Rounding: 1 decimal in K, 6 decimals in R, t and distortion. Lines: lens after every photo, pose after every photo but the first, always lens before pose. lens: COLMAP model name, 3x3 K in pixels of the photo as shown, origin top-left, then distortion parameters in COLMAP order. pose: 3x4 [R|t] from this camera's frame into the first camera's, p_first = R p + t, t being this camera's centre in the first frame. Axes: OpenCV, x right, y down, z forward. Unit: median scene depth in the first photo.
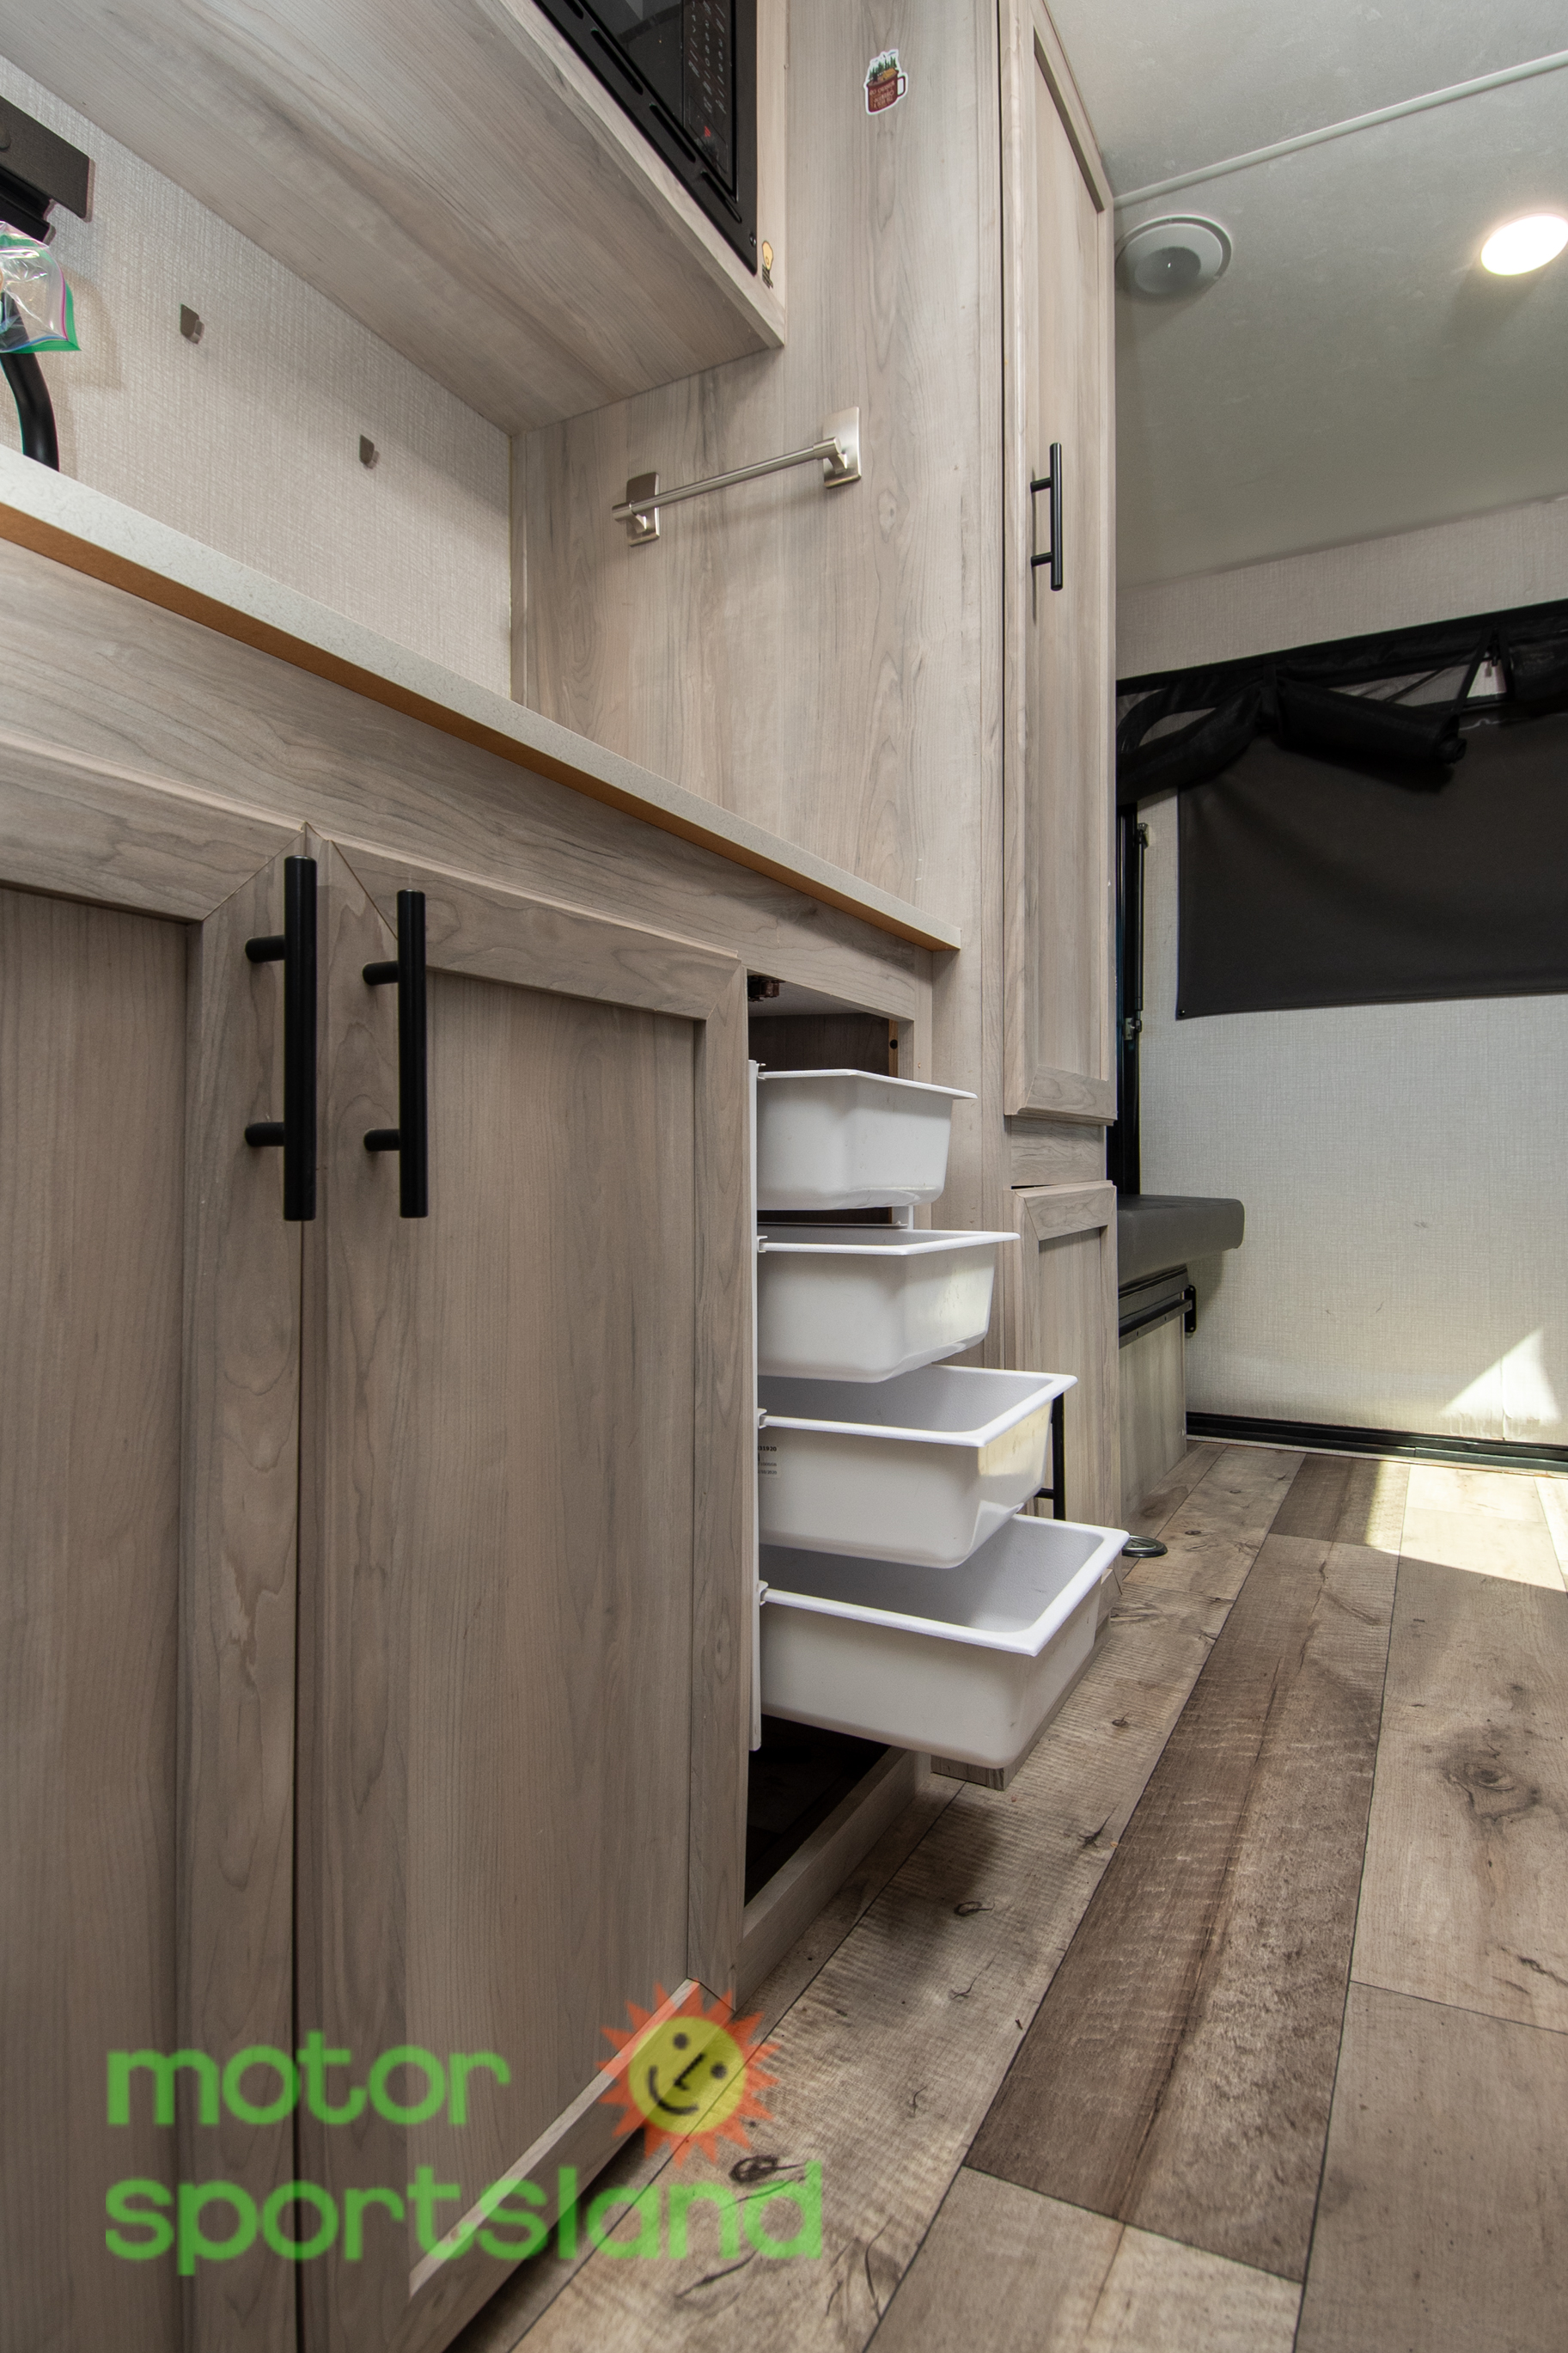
lens RADIAL K [[1258.0, 0, 771.1], [0, 1258.0, 1146.9], [0, 0, 1]] dist [0.023150, -0.020063]
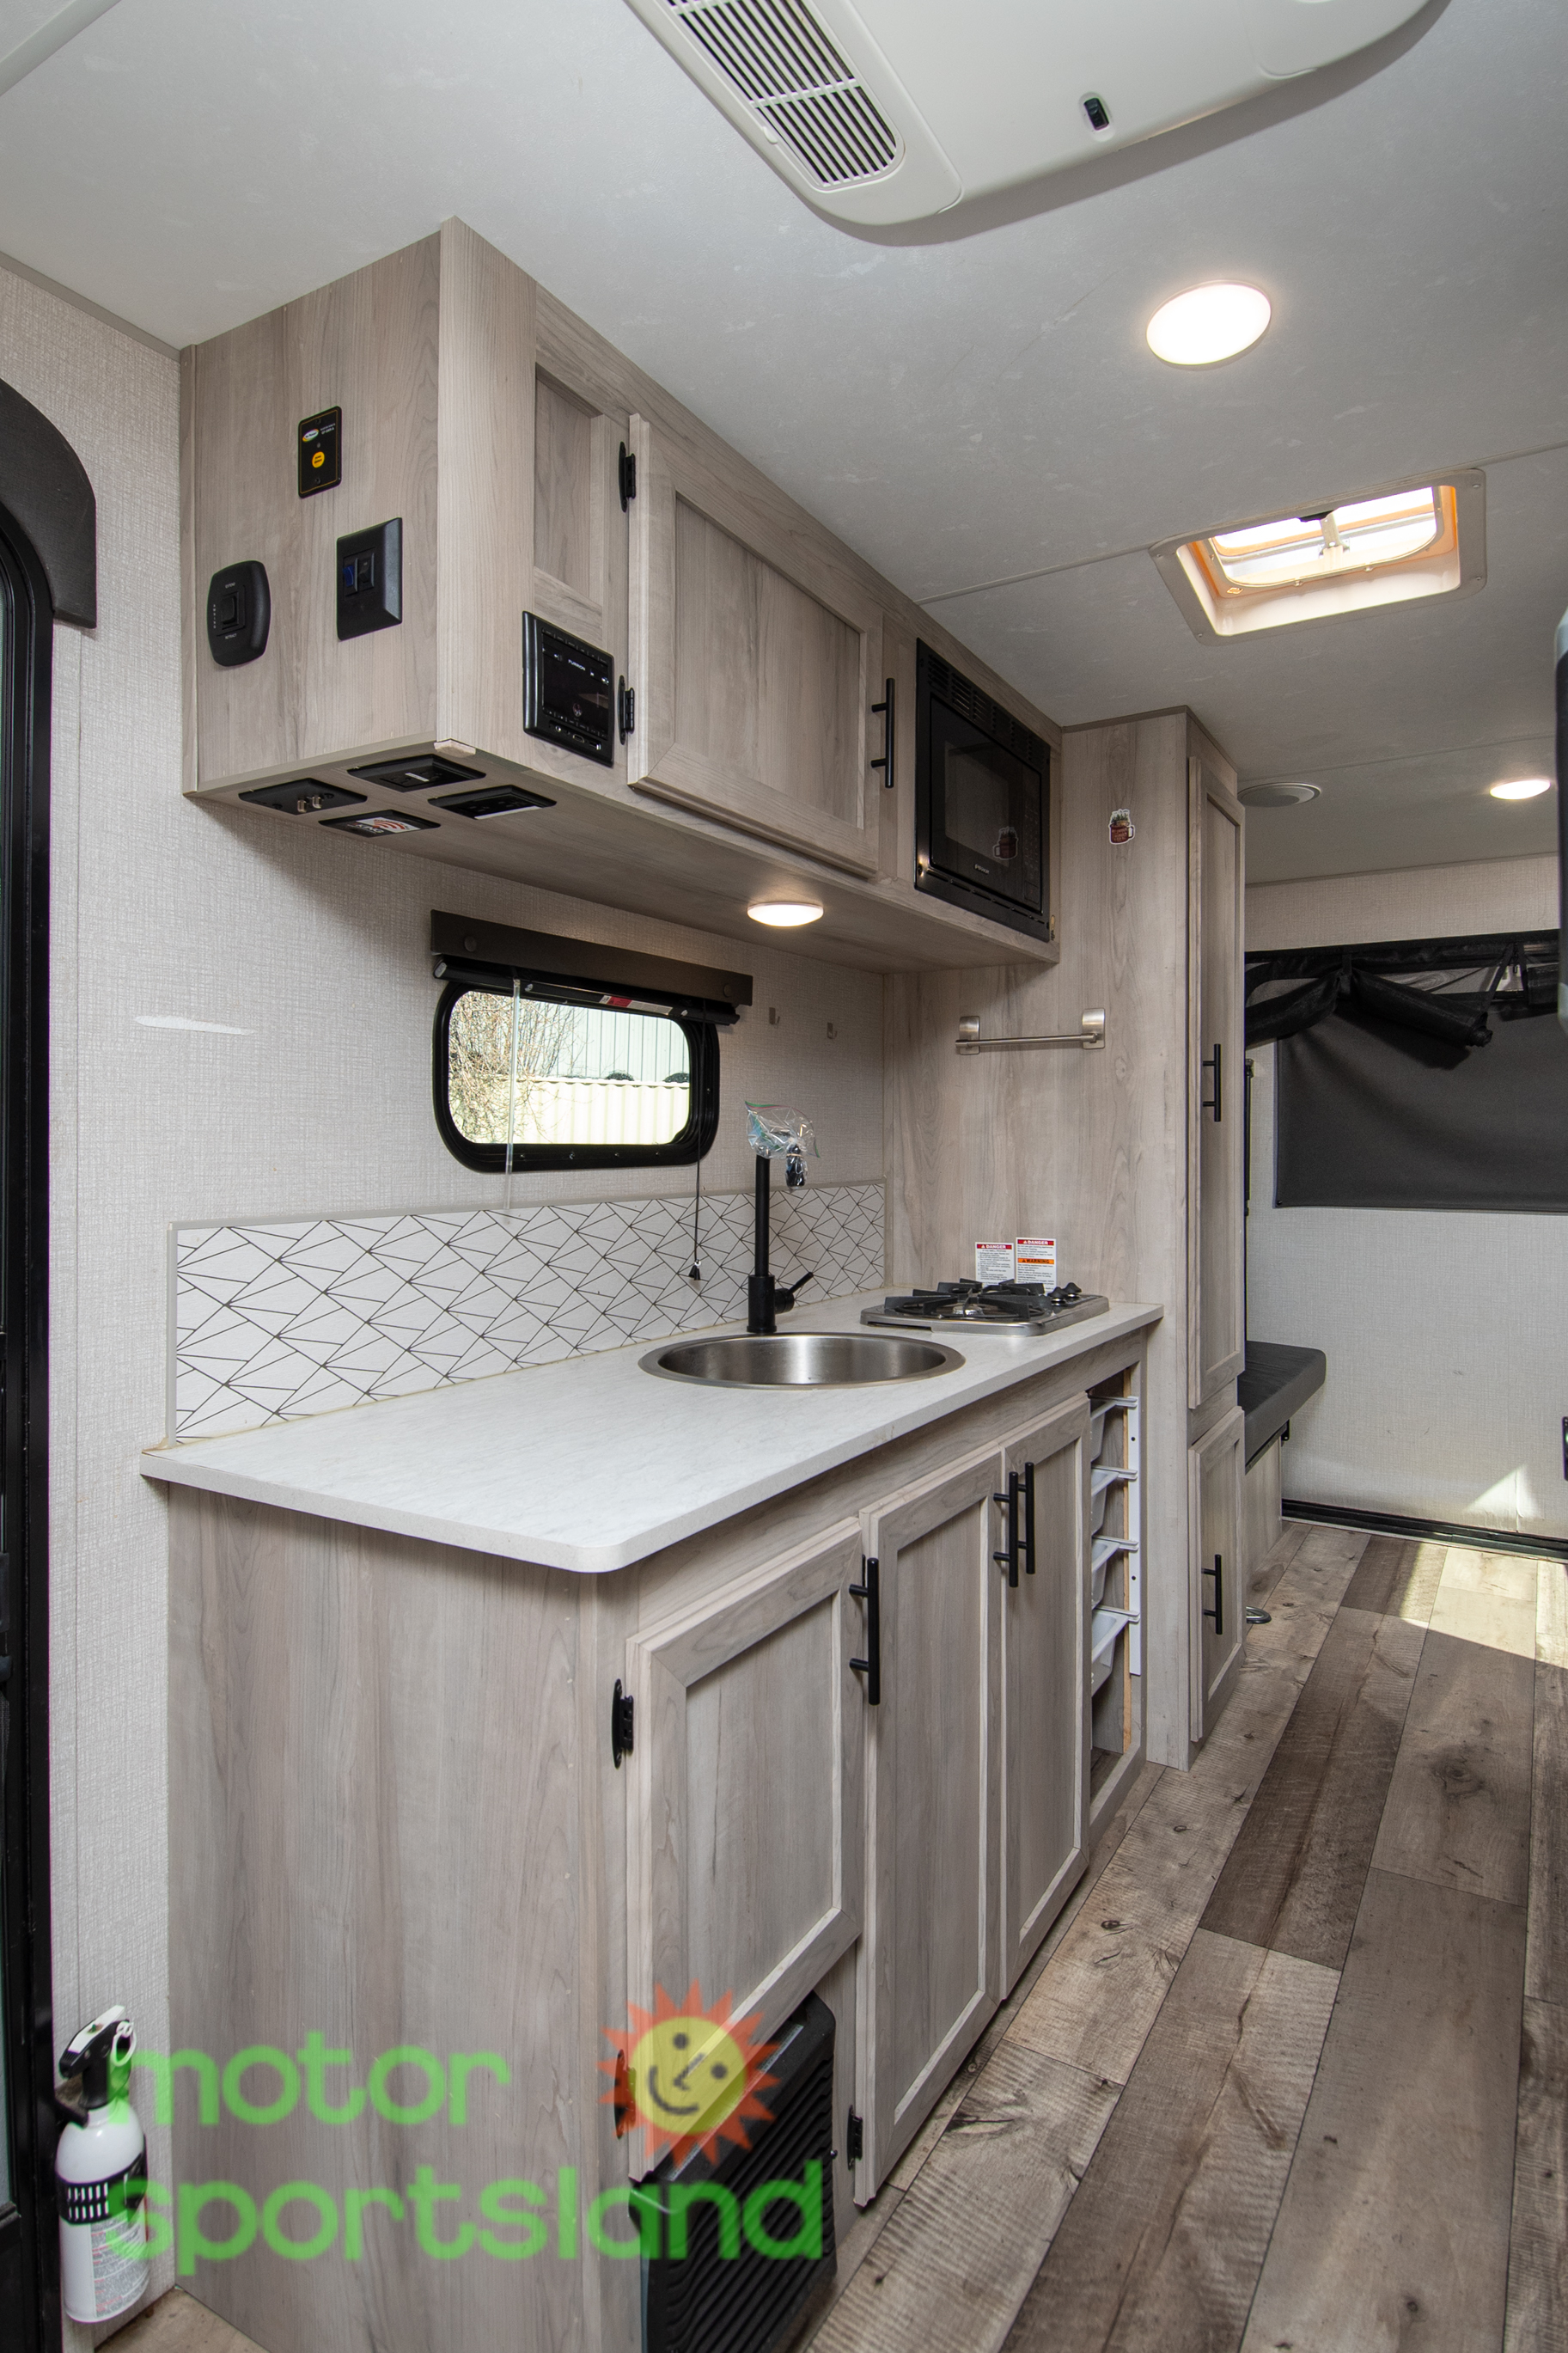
lens RADIAL K [[1258.0, 0, 758.6], [0, 1258.0, 1139.6], [0, 0, 1]] dist [0.023150, -0.020063]
pose [[0.997739, 0.000115, -0.067207, -0.277897], [0.000971, 0.999870, 0.016122, -0.391635], [0.067200, -0.016150, 0.997609, -0.766351]]
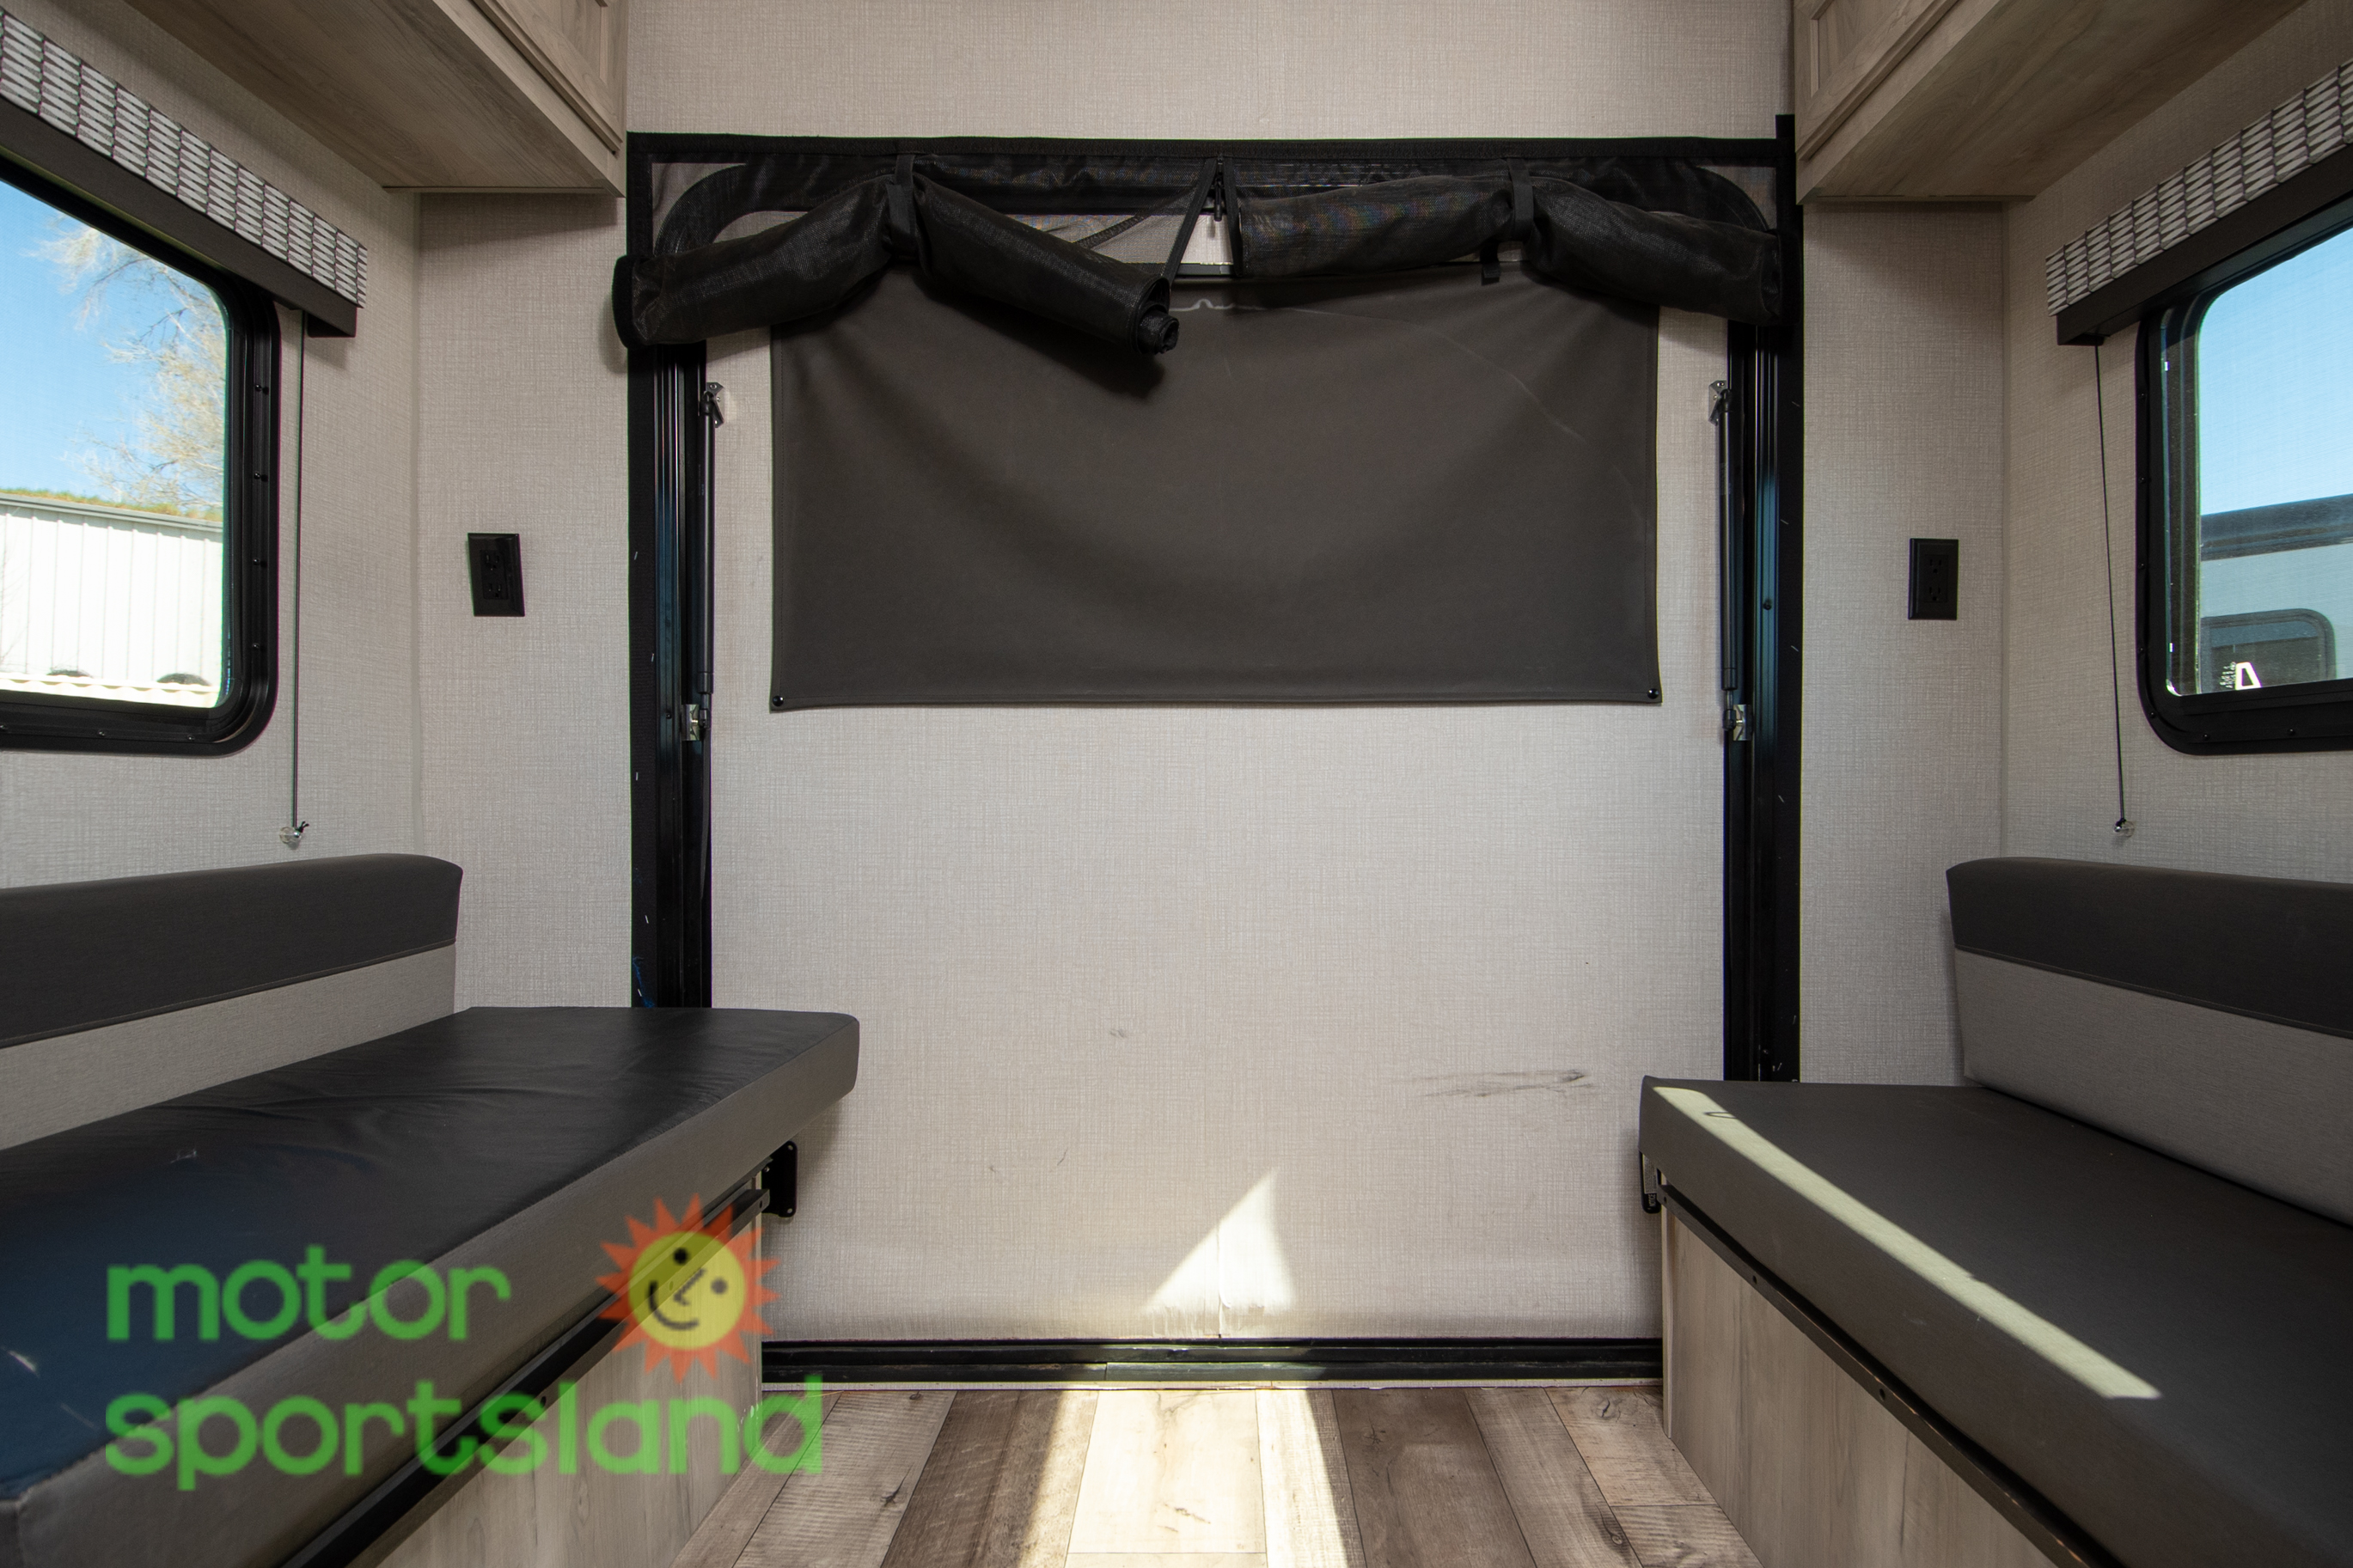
lens RADIAL K [[1258.0, 0, 1217.8], [0, 1258.0, 745.3], [0, 0, 1]] dist [0.023150, -0.020063]
pose [[0.871934, 0.004375, 0.489604, 0.416780], [-0.009982, 0.999911, 0.008842, -0.182129], [-0.489522, -0.012597, 0.871900, 0.703035]]
